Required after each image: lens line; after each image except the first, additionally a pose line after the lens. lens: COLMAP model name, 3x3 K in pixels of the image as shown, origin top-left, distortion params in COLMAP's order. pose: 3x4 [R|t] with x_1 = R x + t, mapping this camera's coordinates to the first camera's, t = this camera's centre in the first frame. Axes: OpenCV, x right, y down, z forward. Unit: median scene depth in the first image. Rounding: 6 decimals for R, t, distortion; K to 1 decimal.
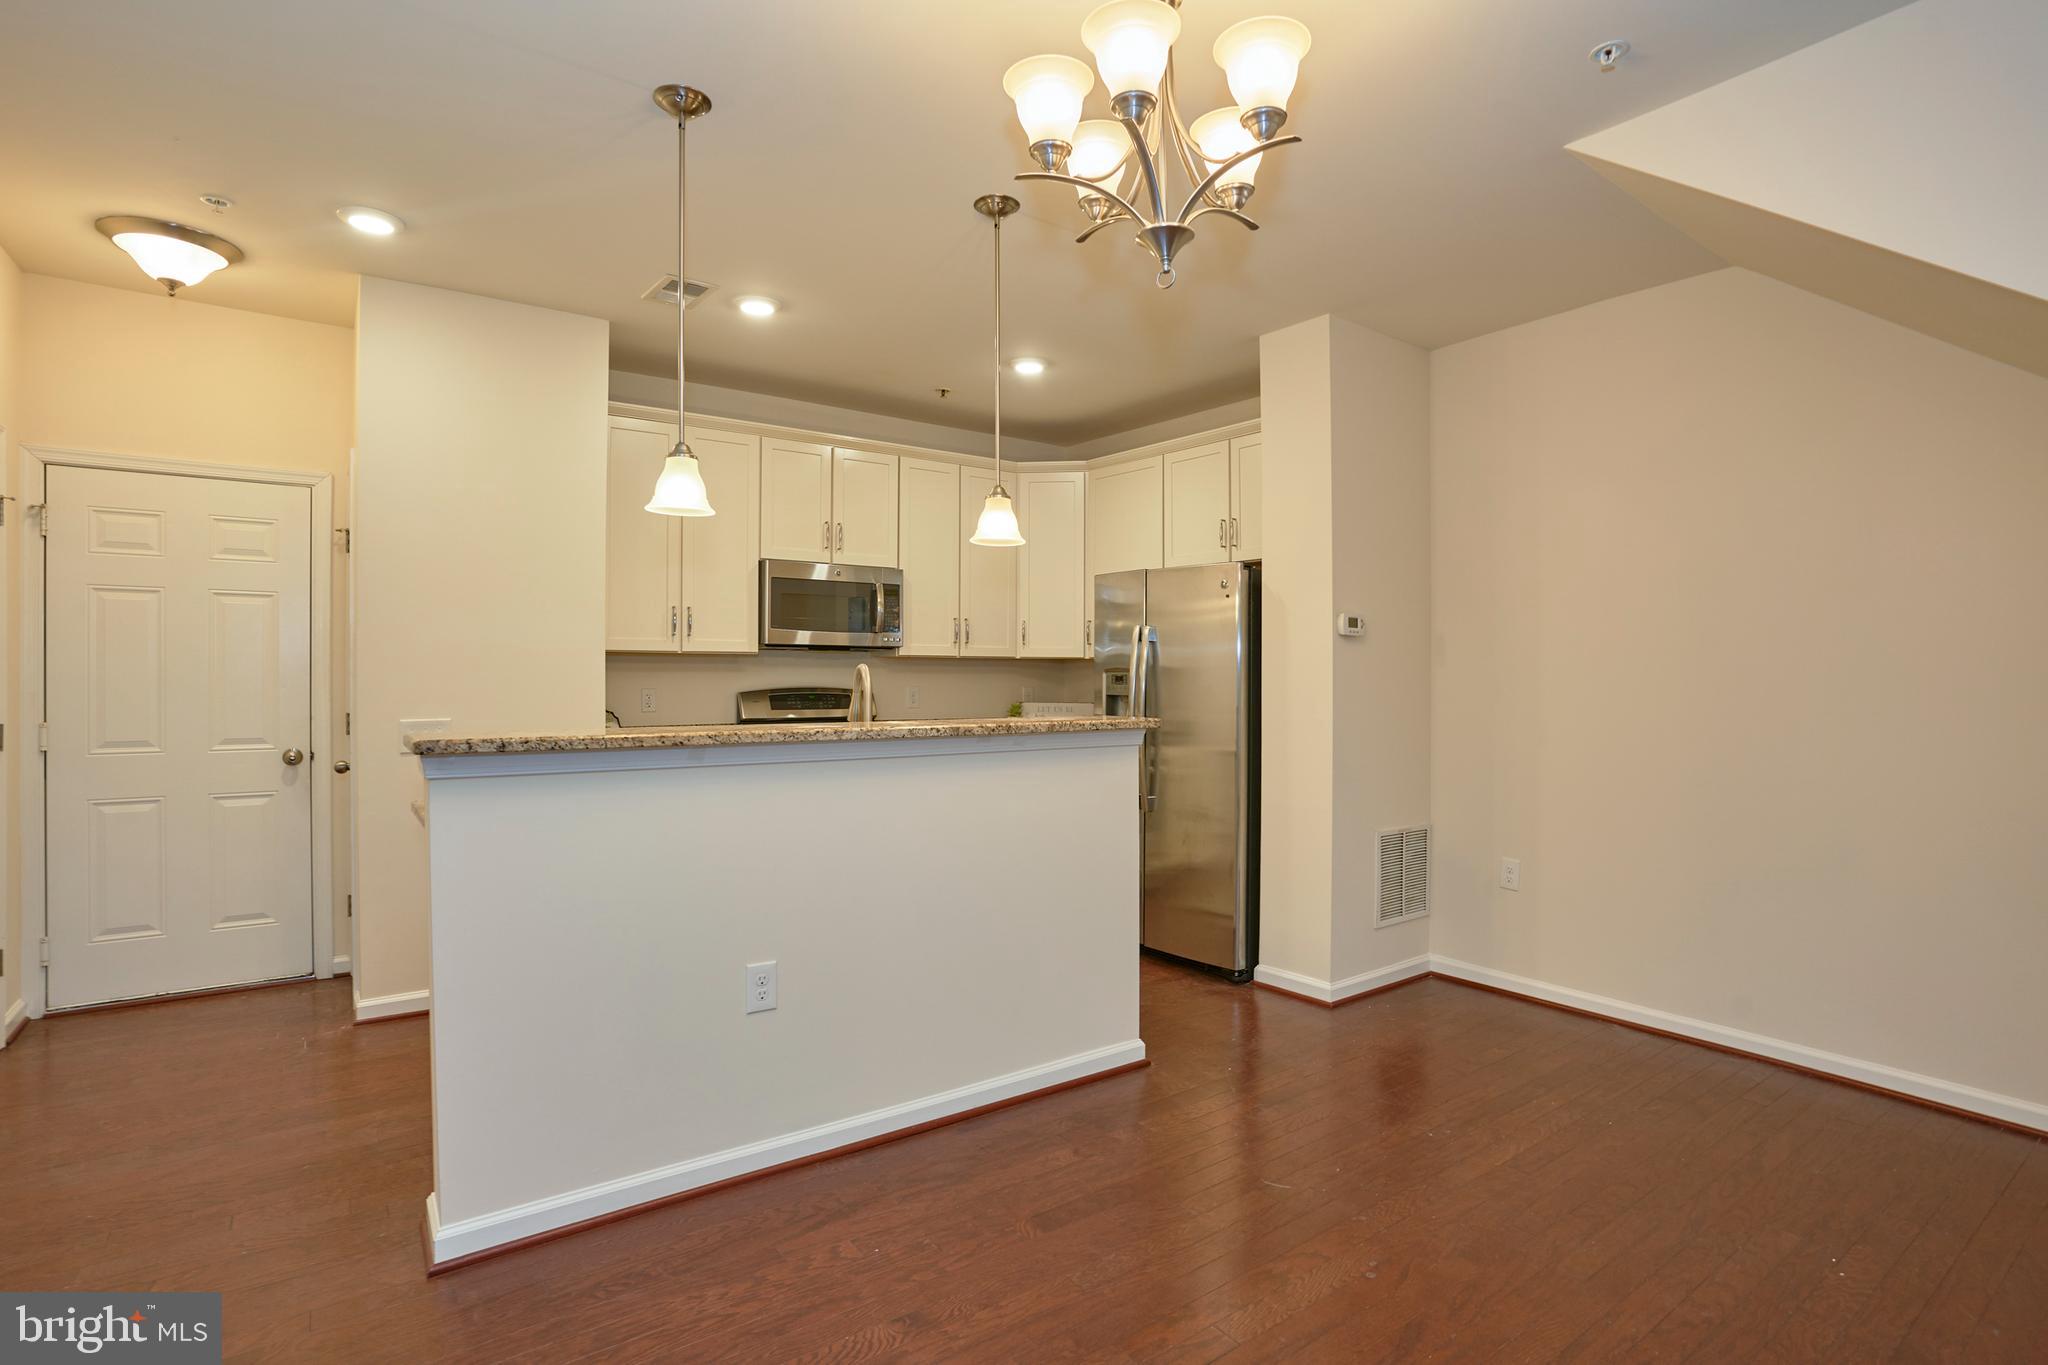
lens RADIAL K [[1014.7, 0, 1014.8], [0, 1014.7, 679.3], [0, 0, 1]] dist [-0.085708, 0.039422]
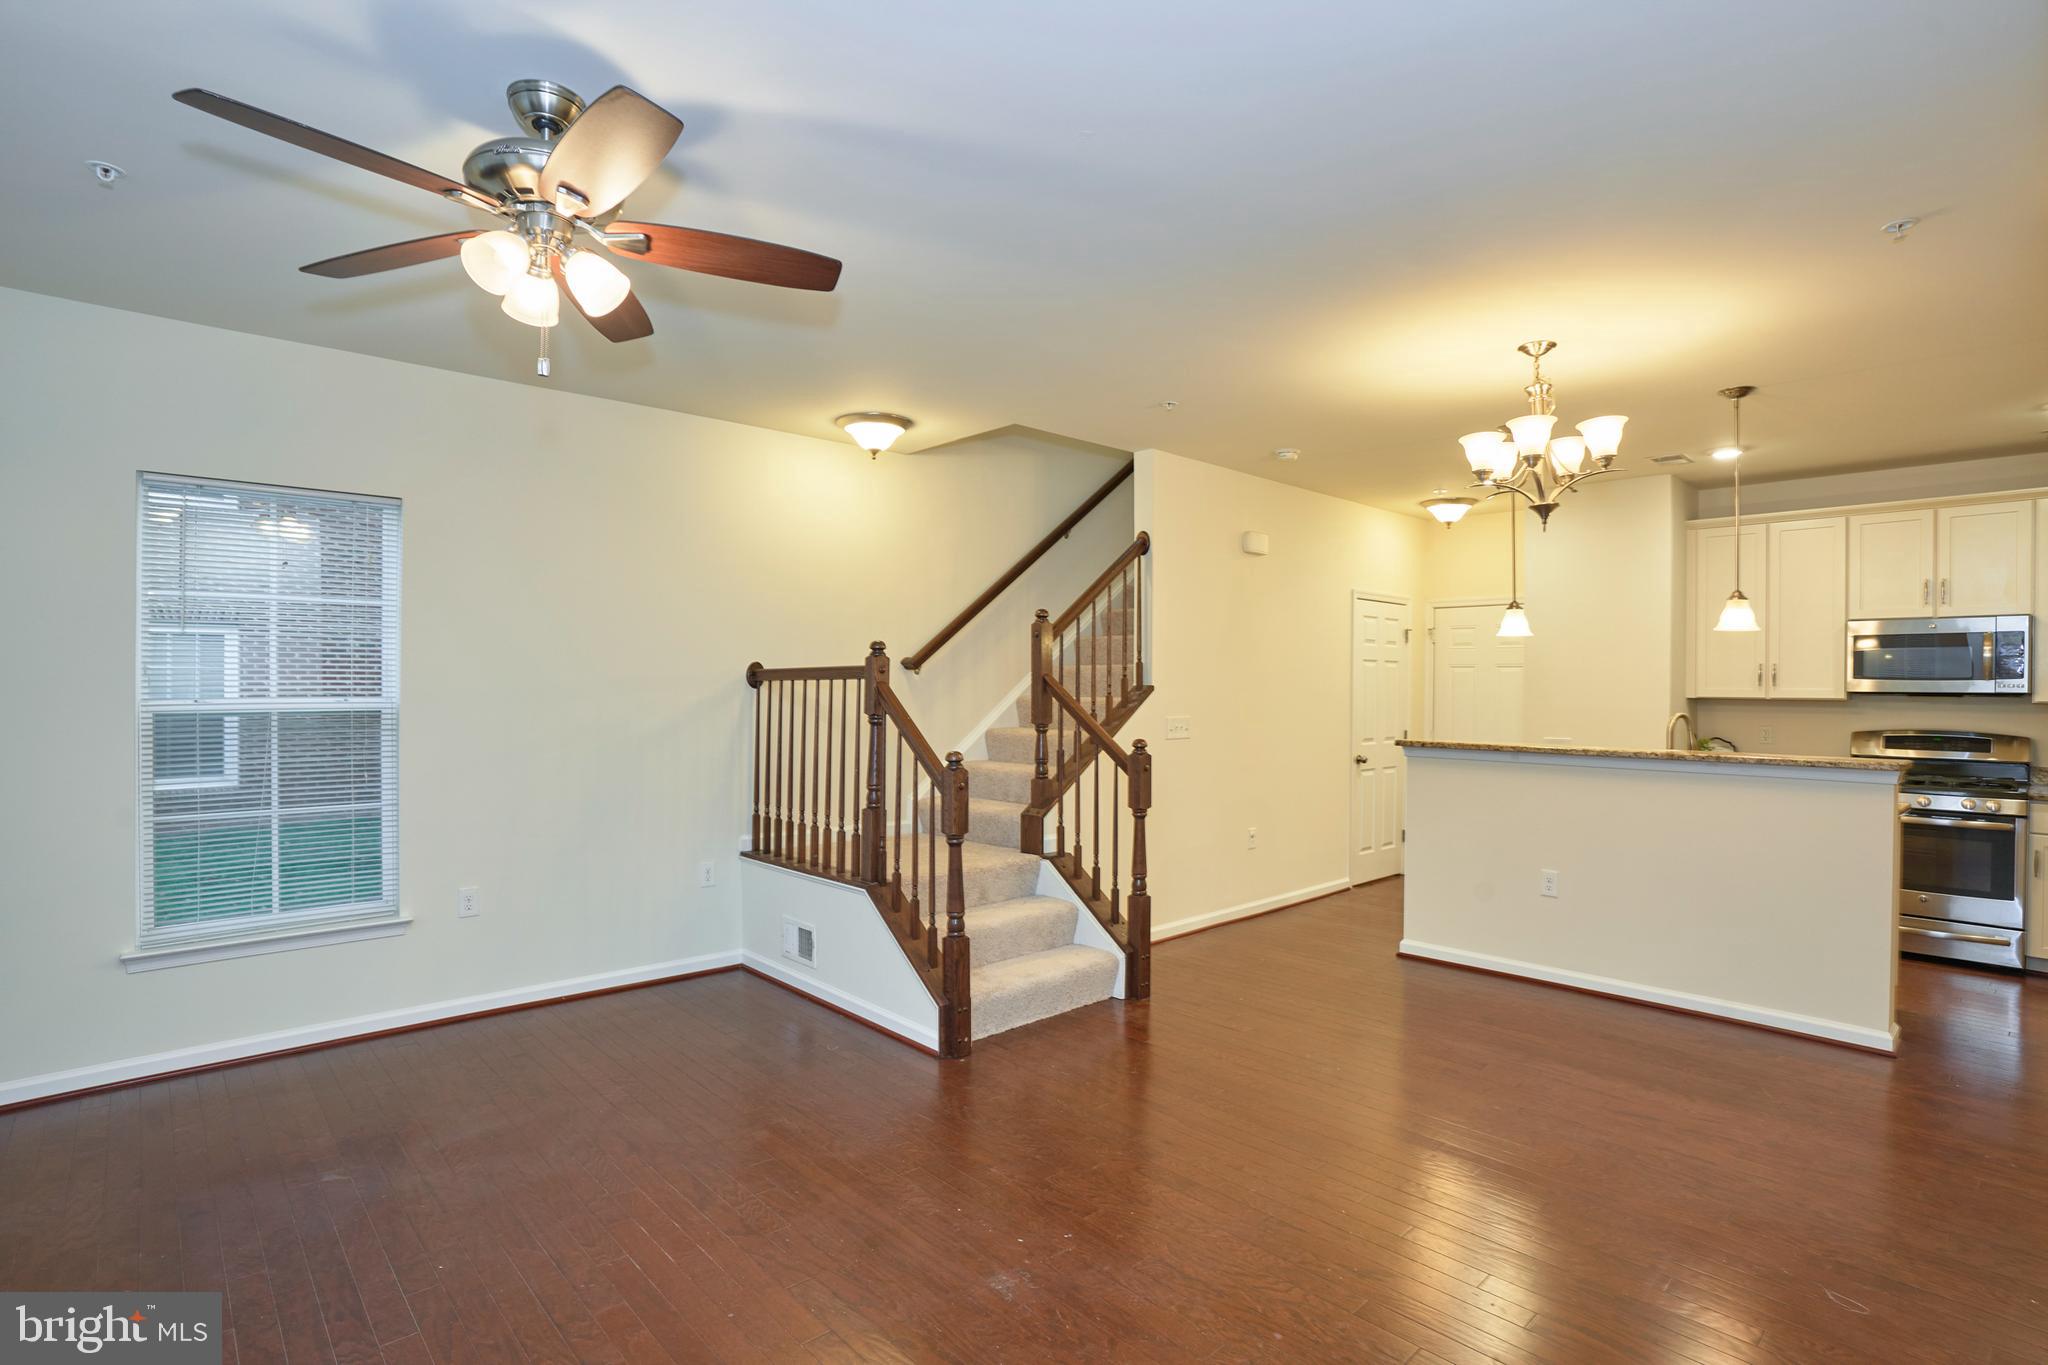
lens RADIAL K [[1007.1, 0, 1034.2], [0, 1007.1, 683.3], [0, 0, 1]] dist [-0.081415, 0.039228]
pose [[0.127671, -0.007845, -0.991786, 1.130790], [-0.017131, 0.999802, -0.010114, -0.024778], [0.991669, 0.018282, 0.127511, -0.160713]]
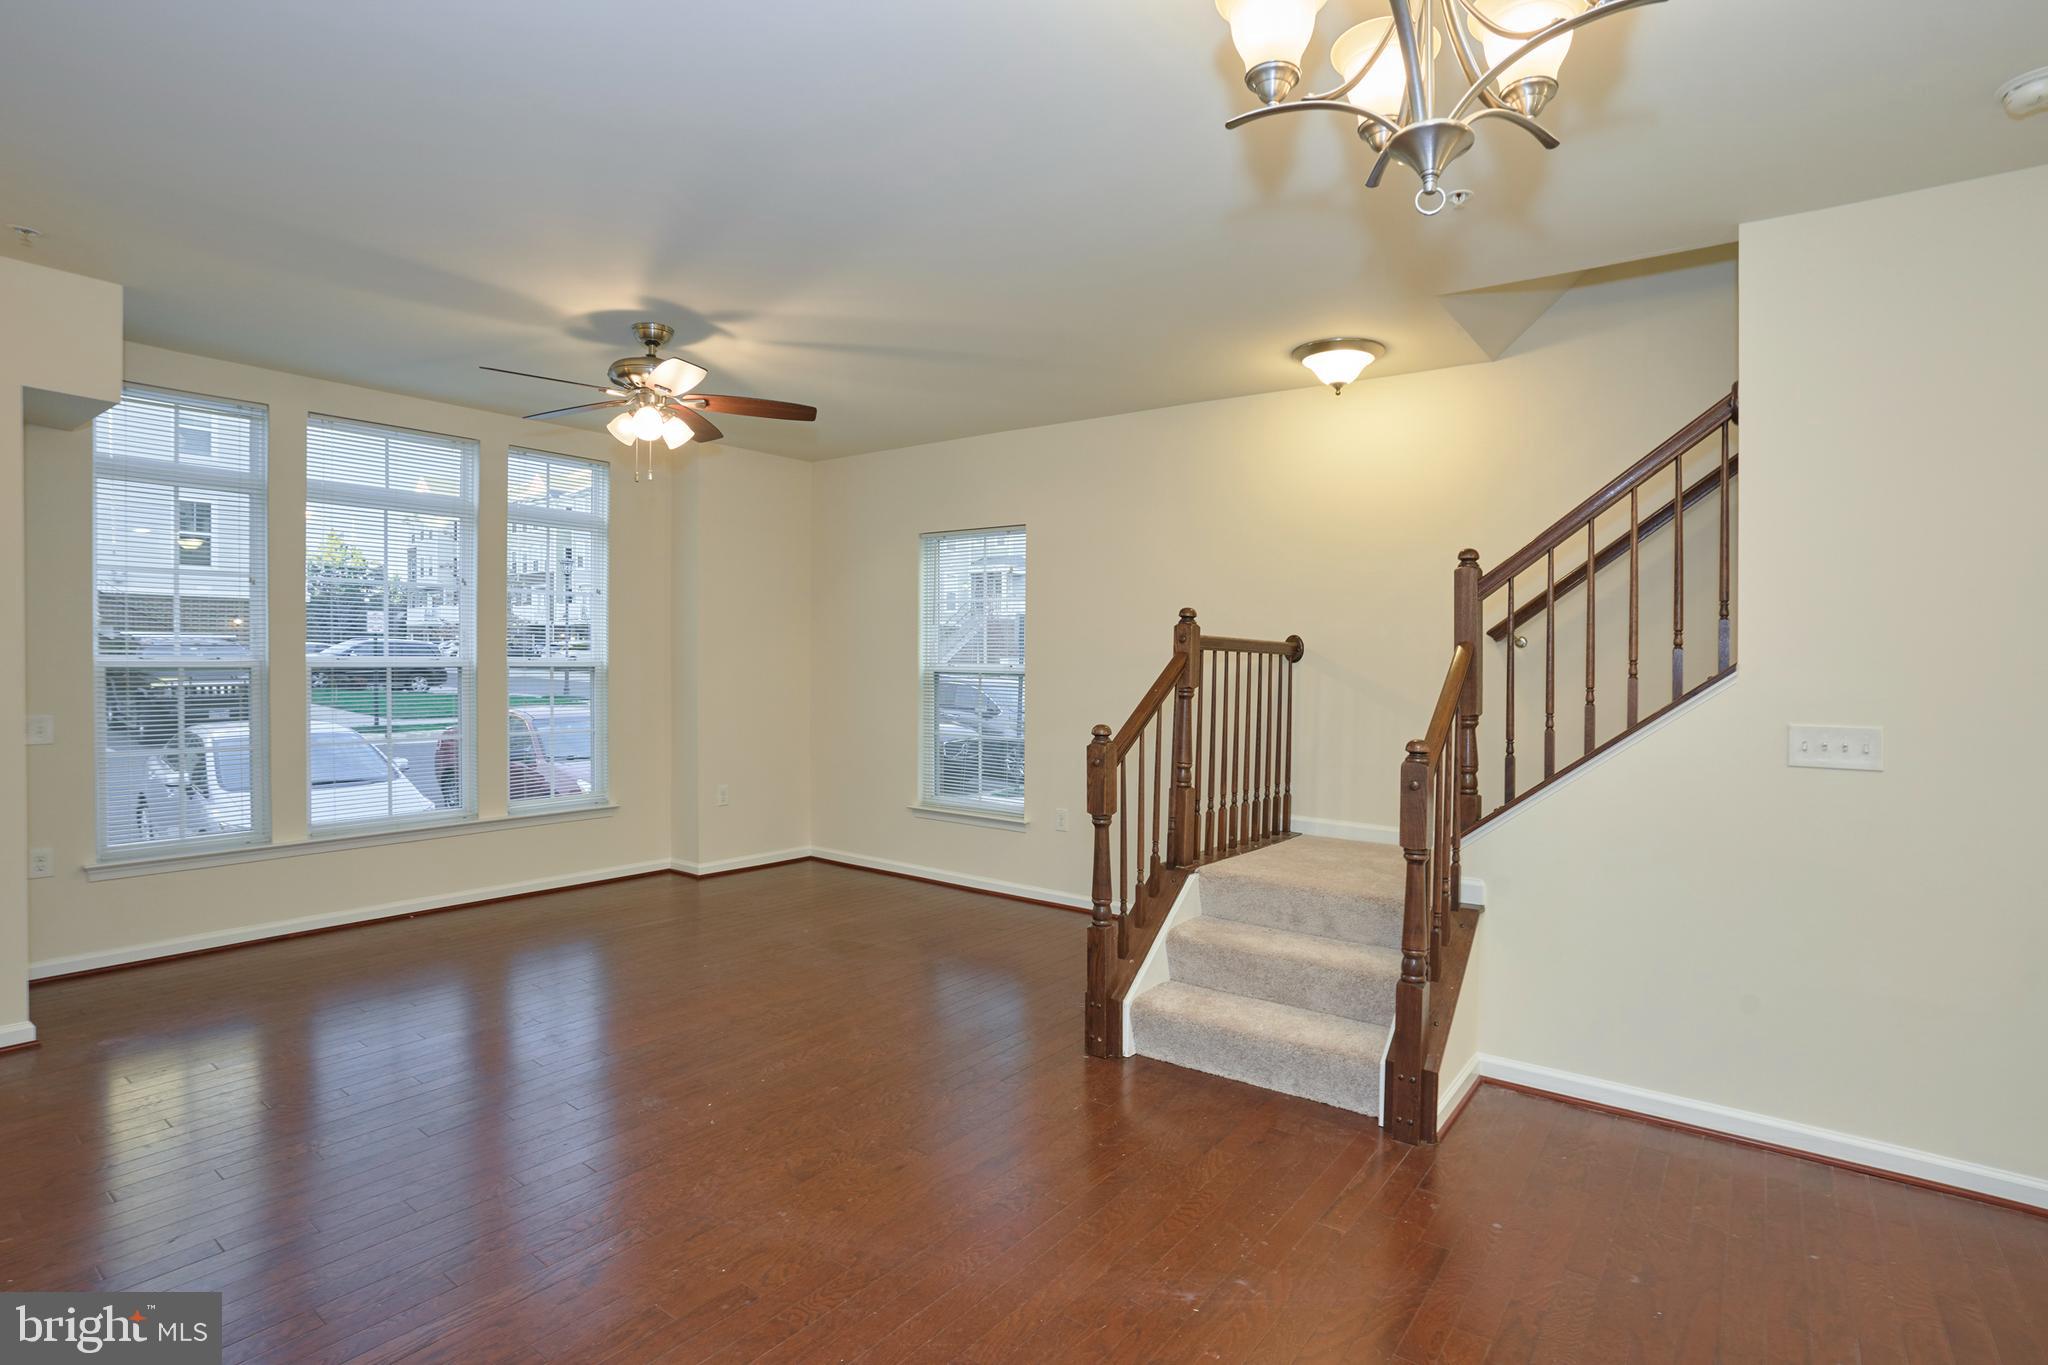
lens RADIAL K [[1021.0, 0, 1036.2], [0, 1021.0, 651.1], [0, 0, 1]] dist [-0.078460, 0.035242]
pose [[-0.955233, -0.025954, -0.294714, 0.346234], [-0.028572, 0.999581, 0.004580, -0.038669], [0.294472, 0.012796, -0.955574, 0.909800]]
